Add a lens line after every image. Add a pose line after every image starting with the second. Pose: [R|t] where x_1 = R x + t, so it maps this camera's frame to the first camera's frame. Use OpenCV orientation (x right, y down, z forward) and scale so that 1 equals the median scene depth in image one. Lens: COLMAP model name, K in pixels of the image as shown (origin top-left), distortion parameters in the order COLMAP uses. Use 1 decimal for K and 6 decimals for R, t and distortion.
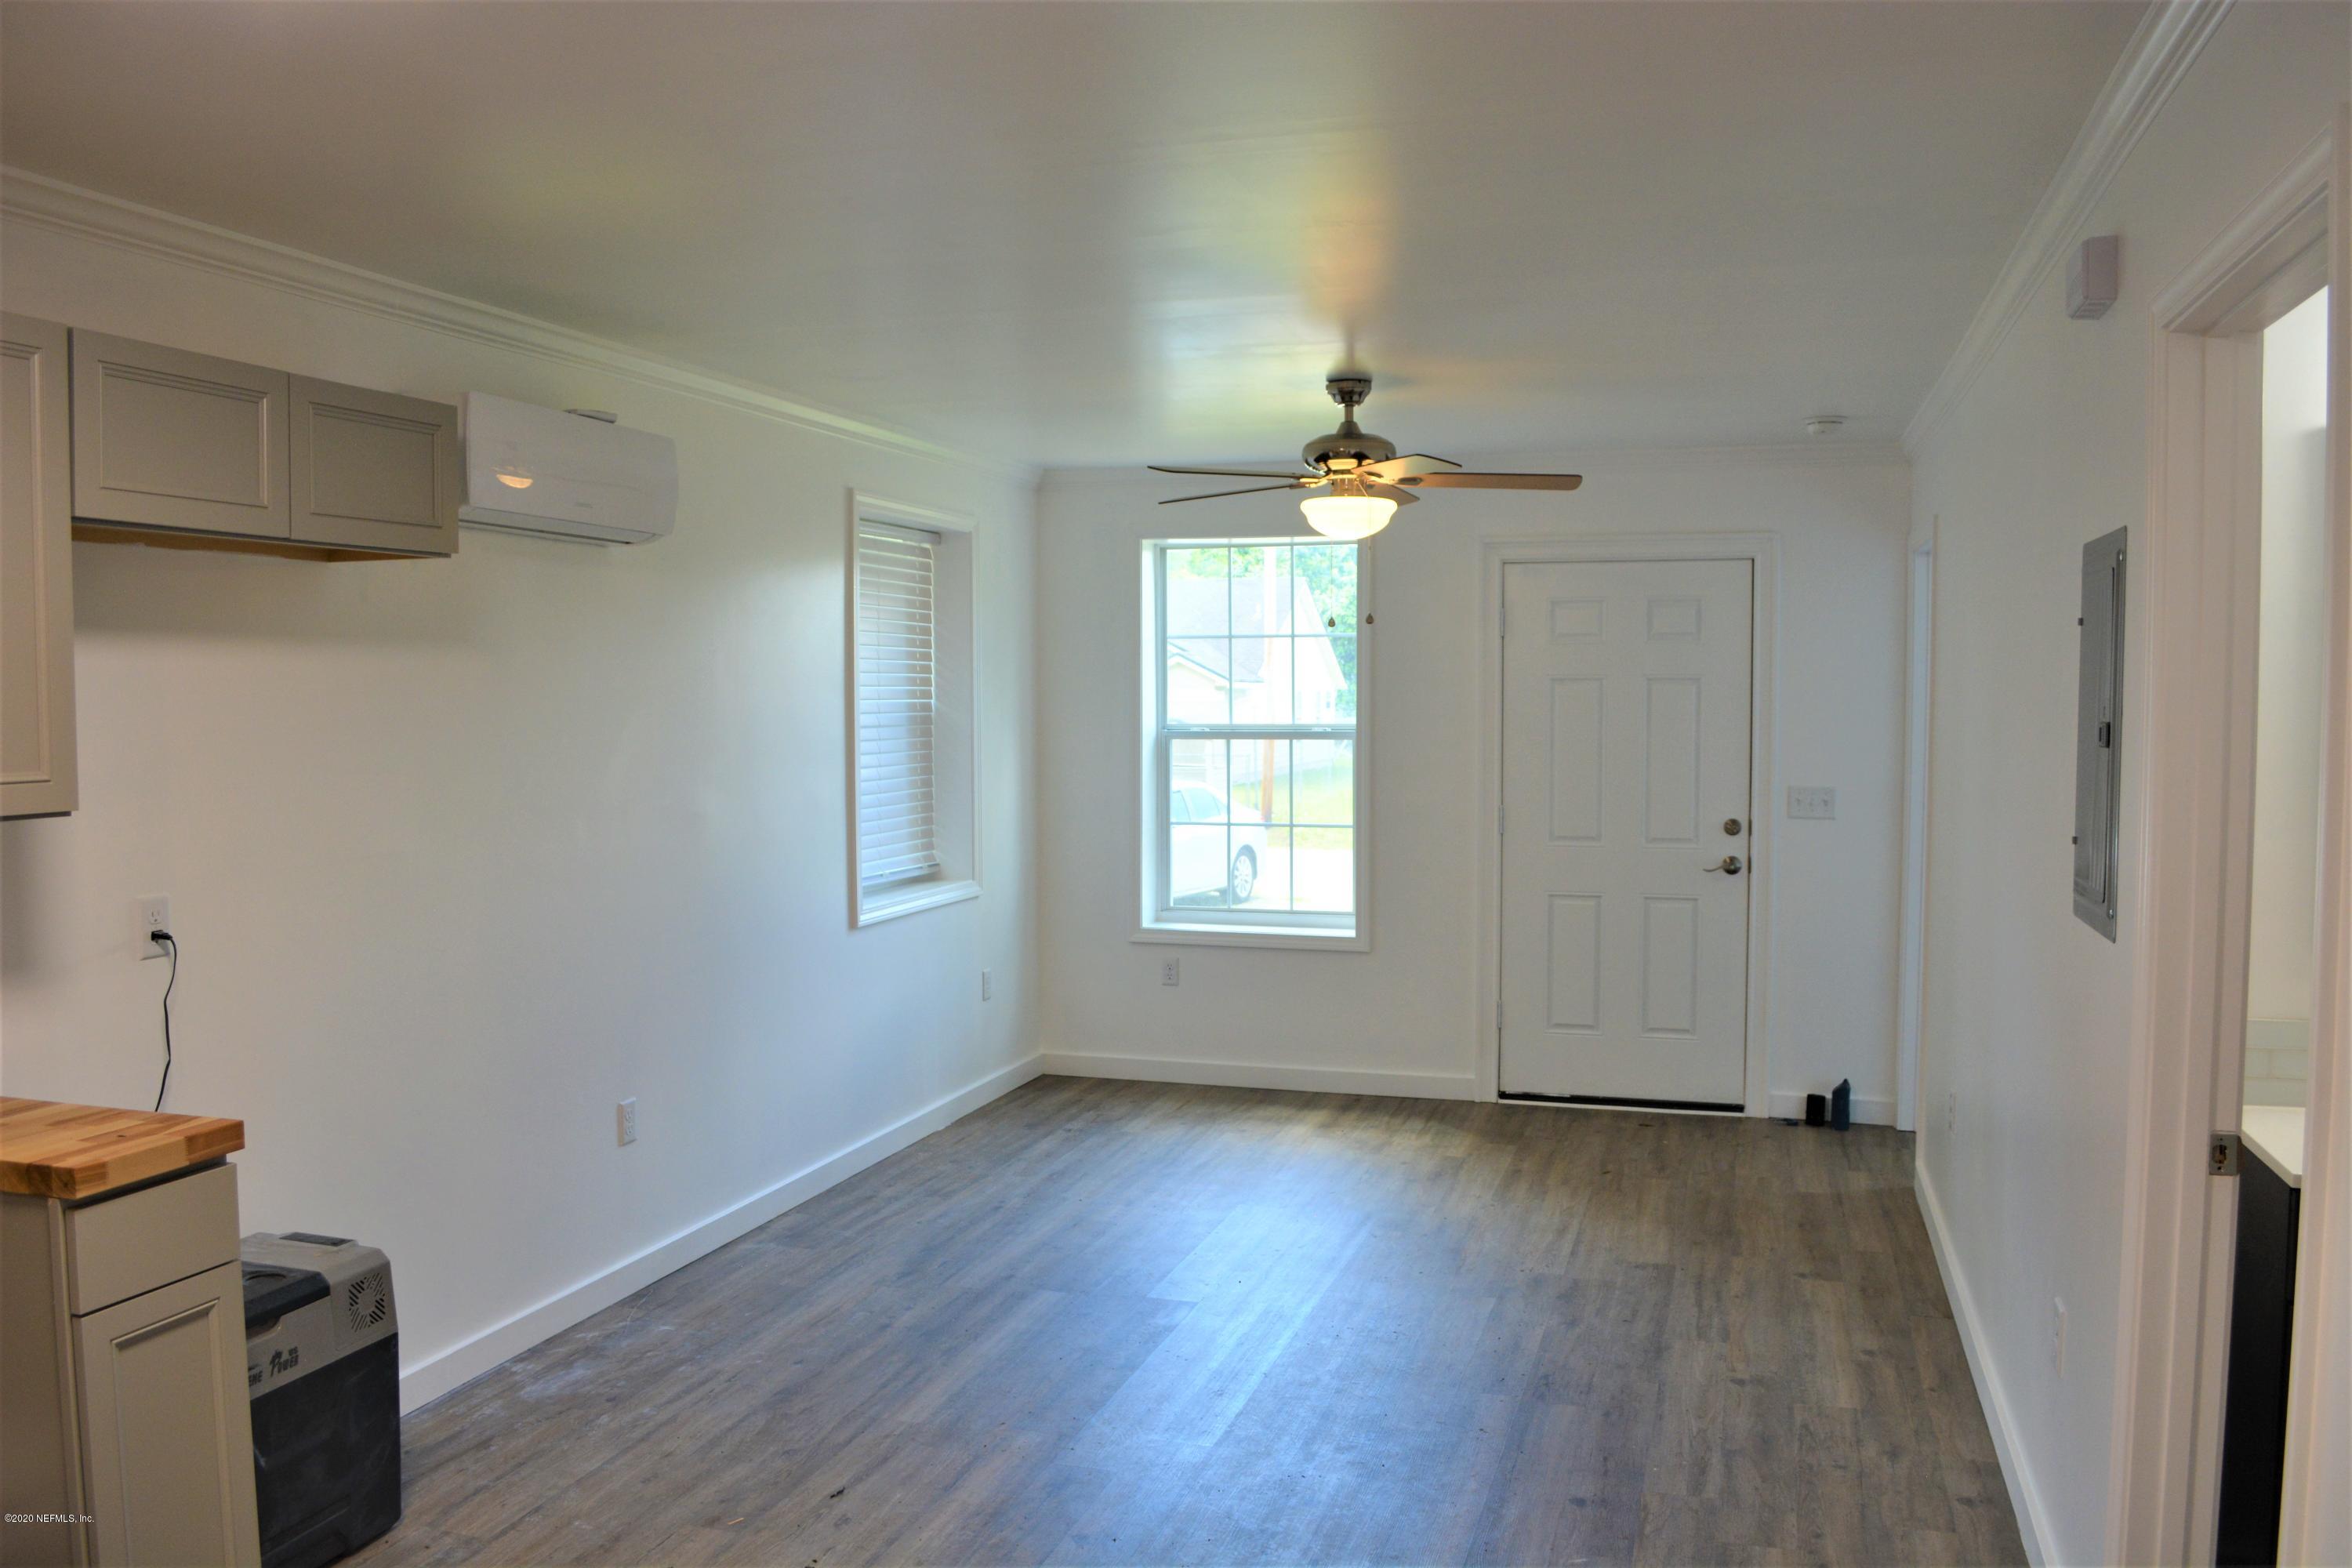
lens RADIAL K [[1842.8, 0, 1177.9], [0, 1842.8, 787.4], [0, 0, 1]] dist [-0.085991, 0.004234]
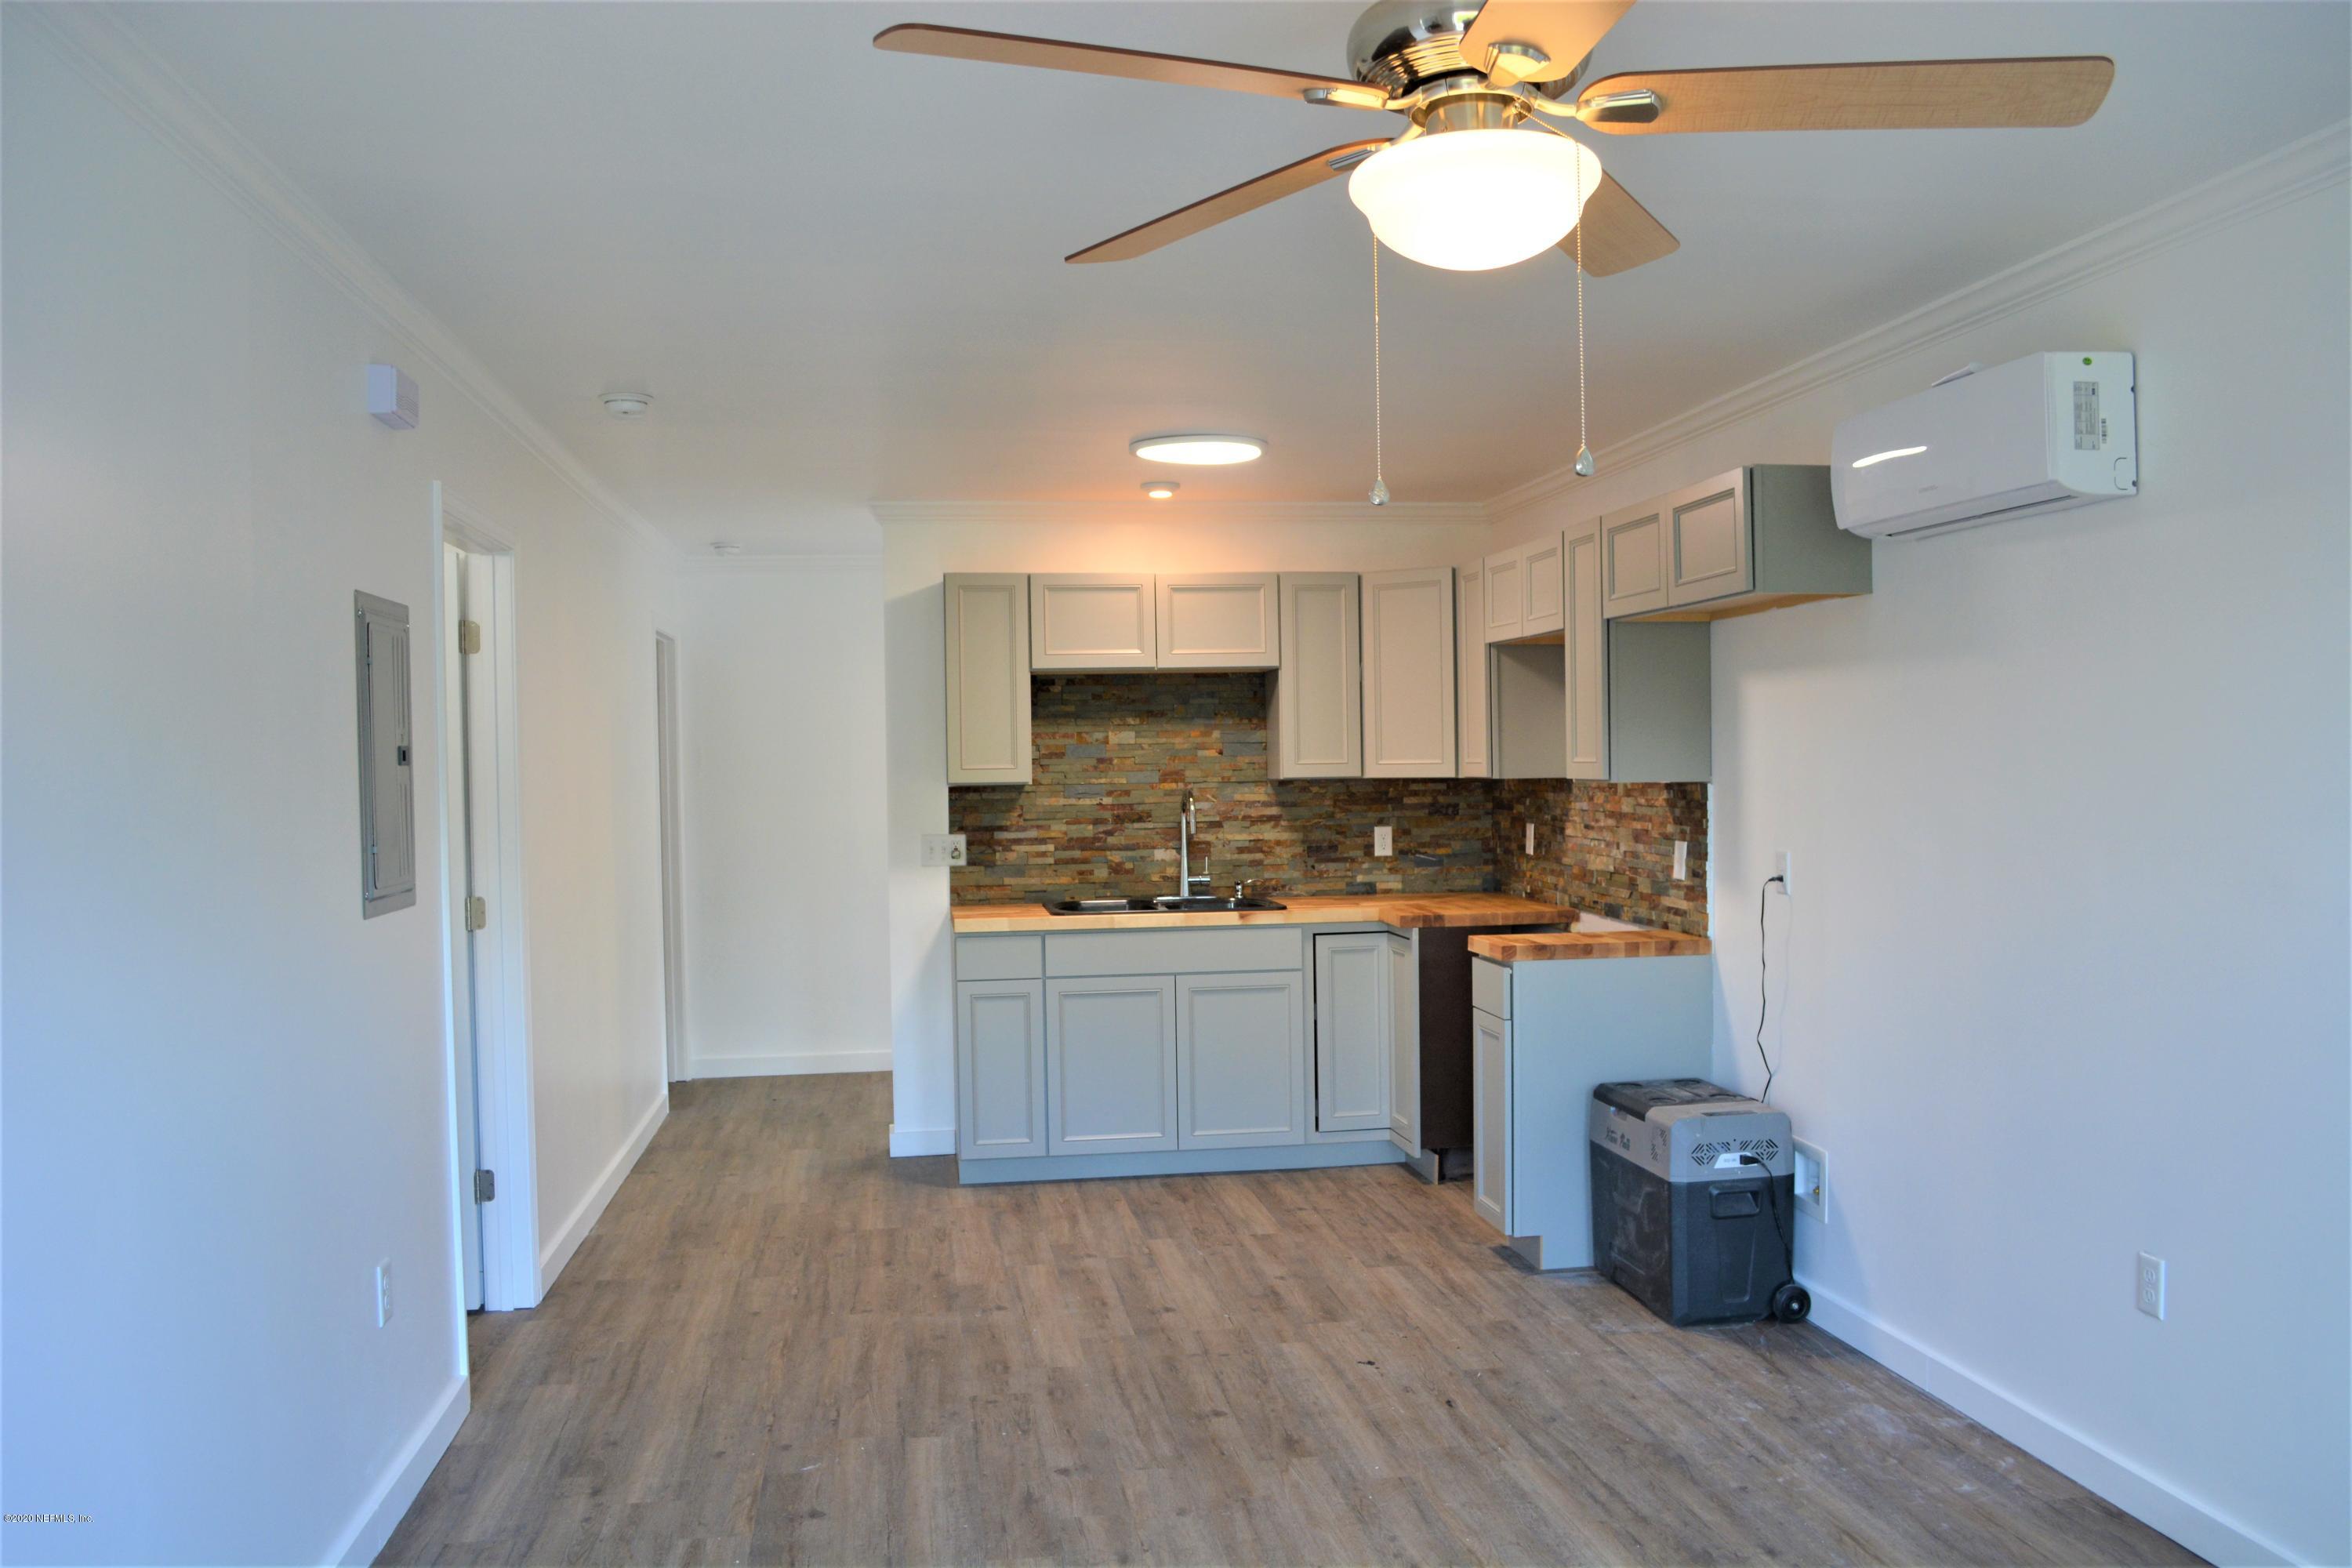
lens RADIAL K [[1842.8, 0, 1174.1], [0, 1842.8, 787.3], [0, 0, 1]] dist [-0.085991, 0.004234]
pose [[-0.899698, 0.024302, -0.435836, 0.464116], [-0.005791, 0.997697, 0.067586, -0.078444], [0.436475, 0.063331, -0.897485, 1.935318]]
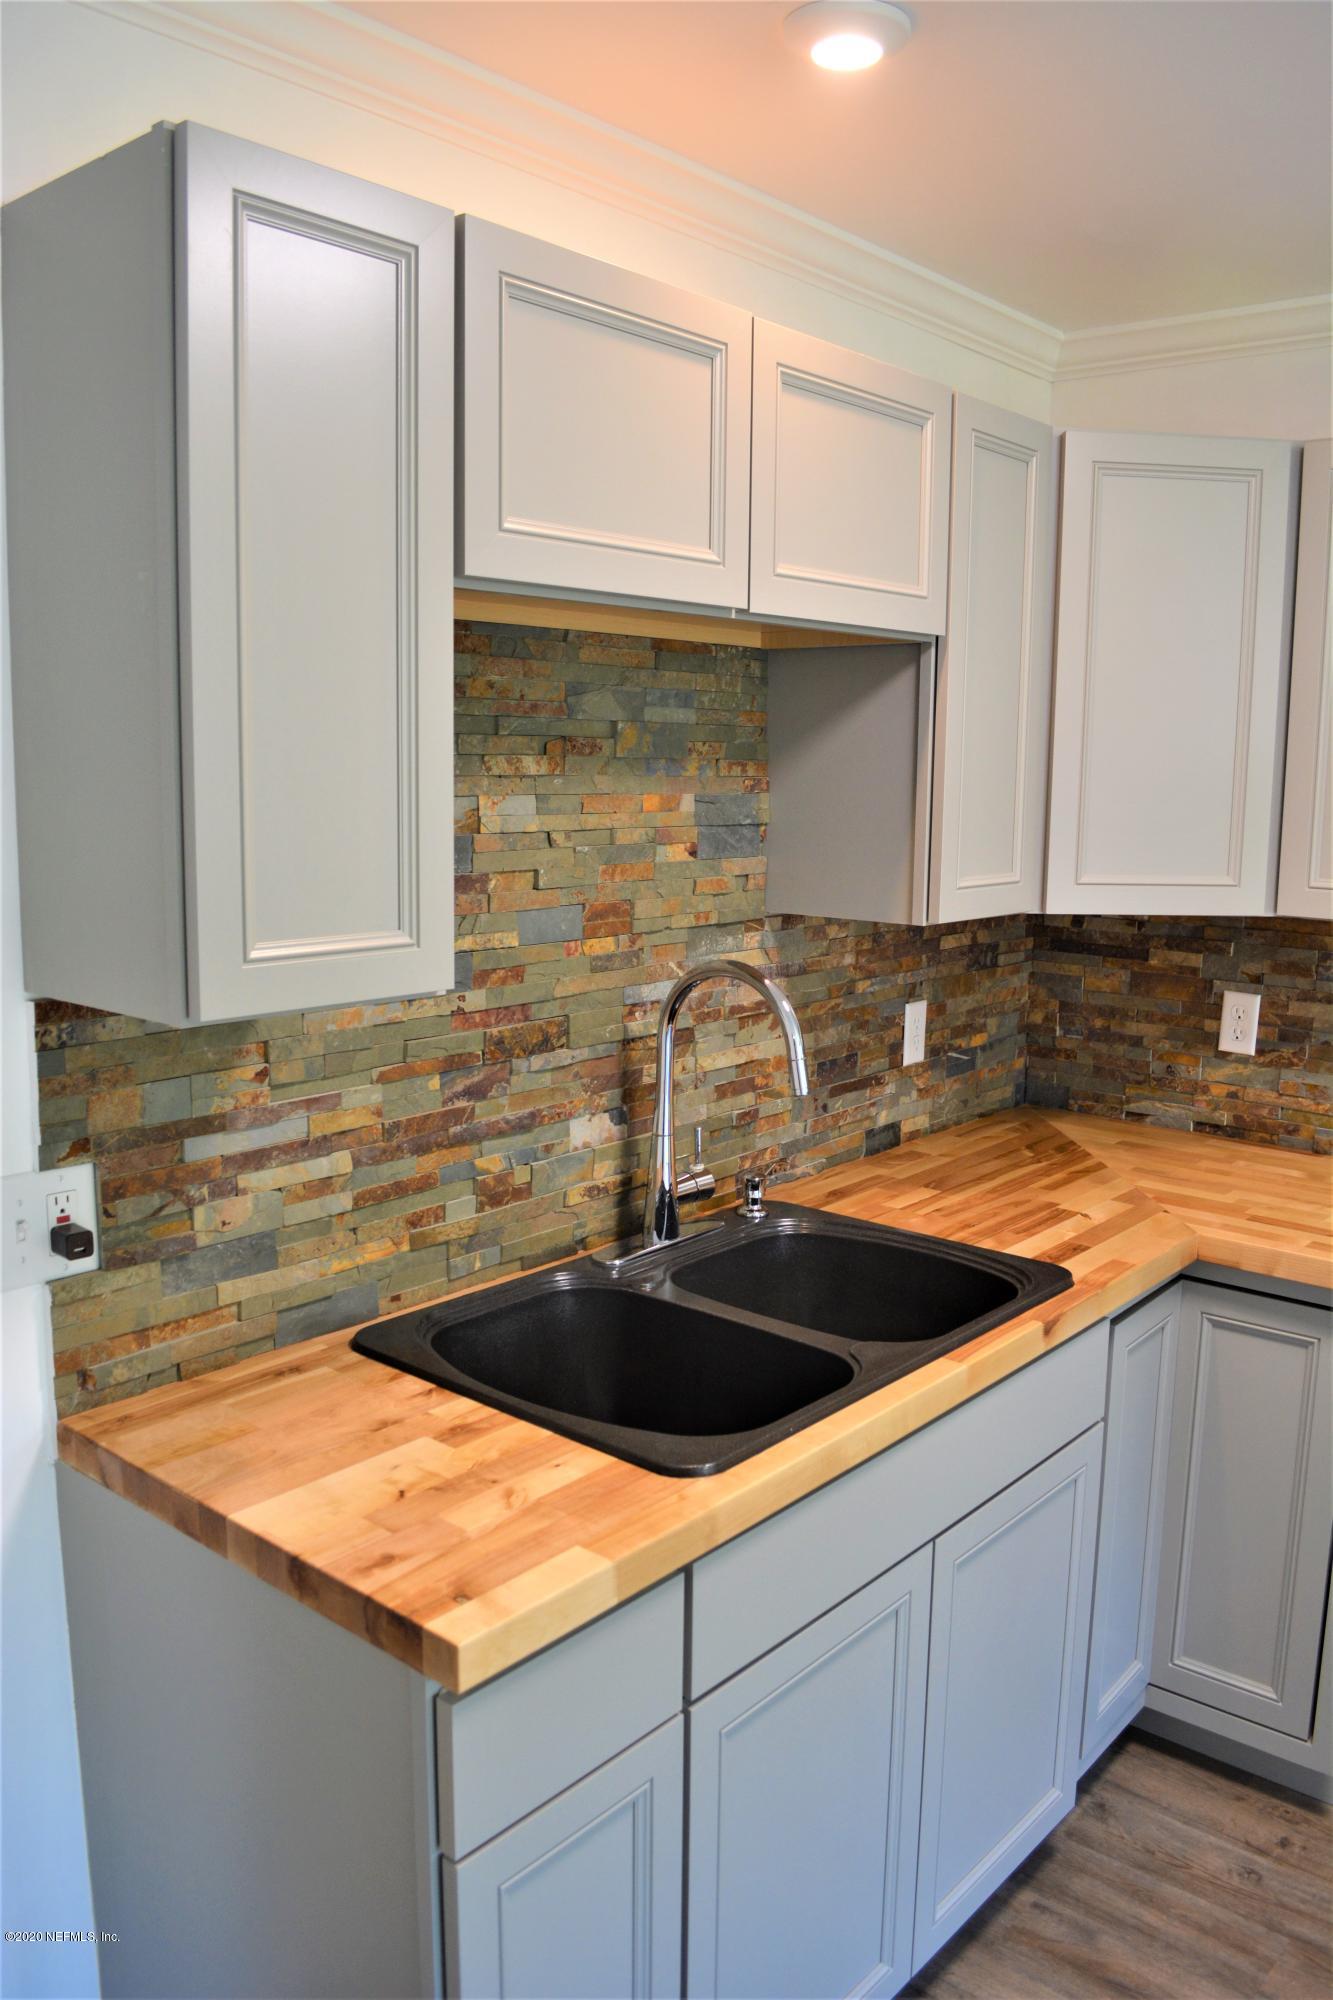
lens RADIAL K [[1567.0, 0, 669.0], [0, 1567.0, 996.3], [0, 0, 1]] dist [-0.085991, 0.004234]
pose [[-0.394653, 0.136224, -0.908676, 0.281569], [-0.061139, 0.982864, 0.173900, -0.052566], [0.916794, 0.124186, -0.379561, 1.028652]]
